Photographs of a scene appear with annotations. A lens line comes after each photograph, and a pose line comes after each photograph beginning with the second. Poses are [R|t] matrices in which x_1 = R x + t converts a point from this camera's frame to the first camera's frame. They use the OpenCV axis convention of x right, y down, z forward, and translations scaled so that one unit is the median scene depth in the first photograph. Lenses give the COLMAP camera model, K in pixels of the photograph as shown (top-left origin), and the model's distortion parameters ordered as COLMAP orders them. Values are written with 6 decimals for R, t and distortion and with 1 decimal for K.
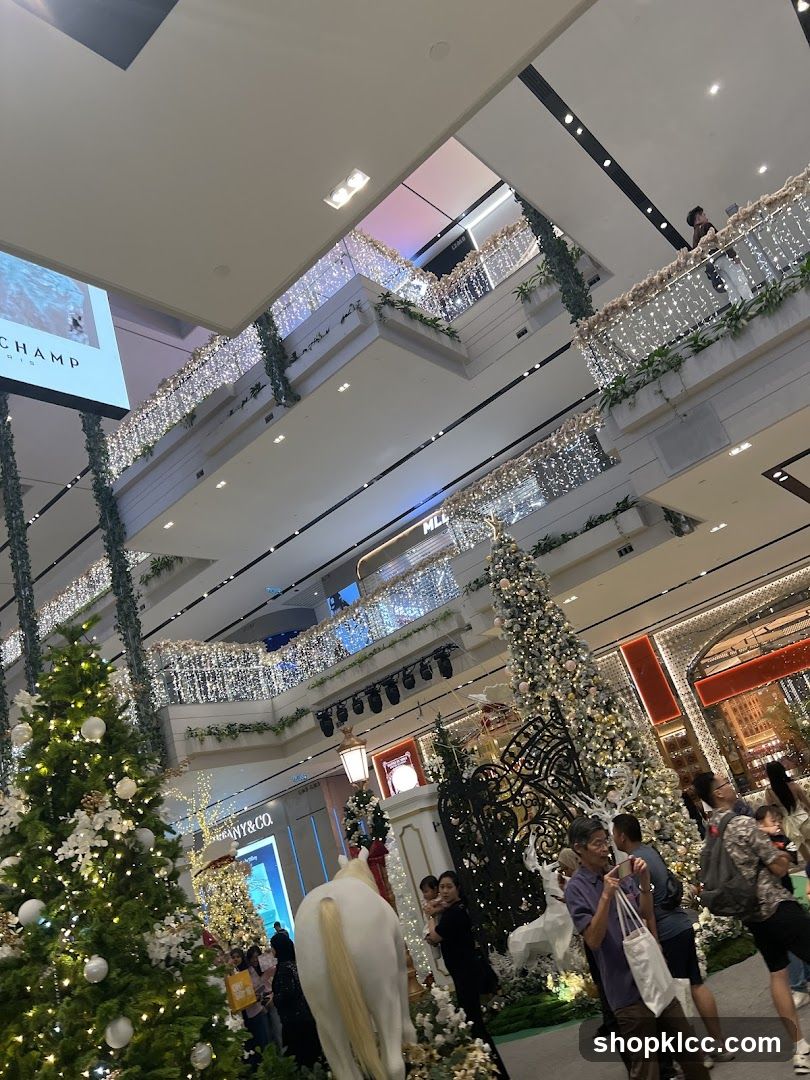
lens RADIAL K [[799.5, 0, 405.0], [0, 799.5, 540.0], [0, 0, 1]] dist [0.021872, -0.013512]
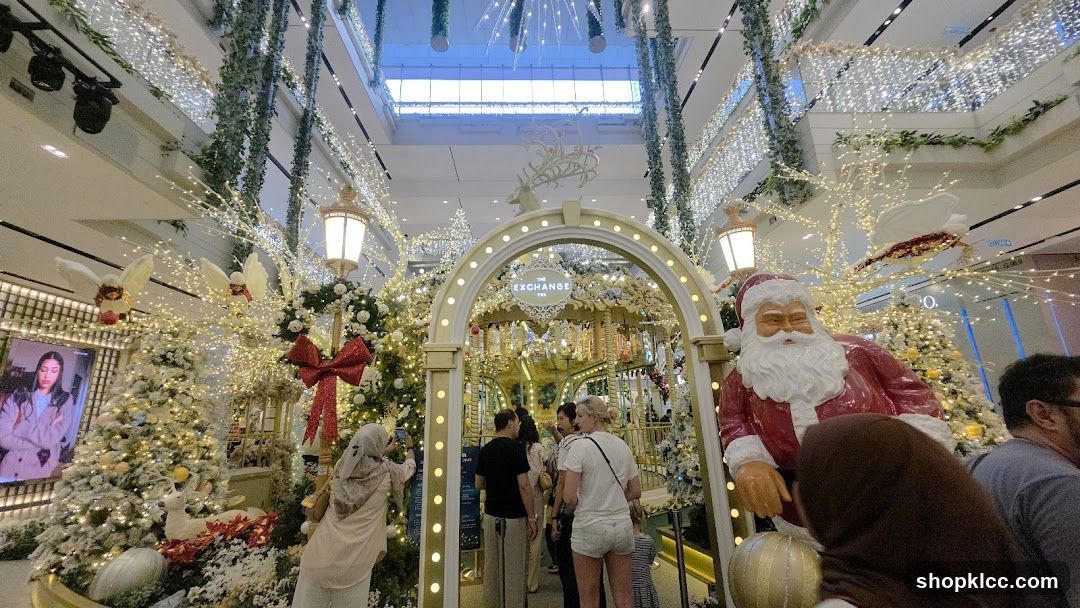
lens RADIAL K [[434.5, 0, 540.0], [0, 434.5, 304.0], [0, 0, 1]] dist [-0.001295, -0.000379]
pose [[0.660034, 0.076357, -0.747345, -0.125180], [0.135477, 0.966412, 0.218390, 0.238008], [0.738918, -0.245393, 0.627520, 0.451762]]
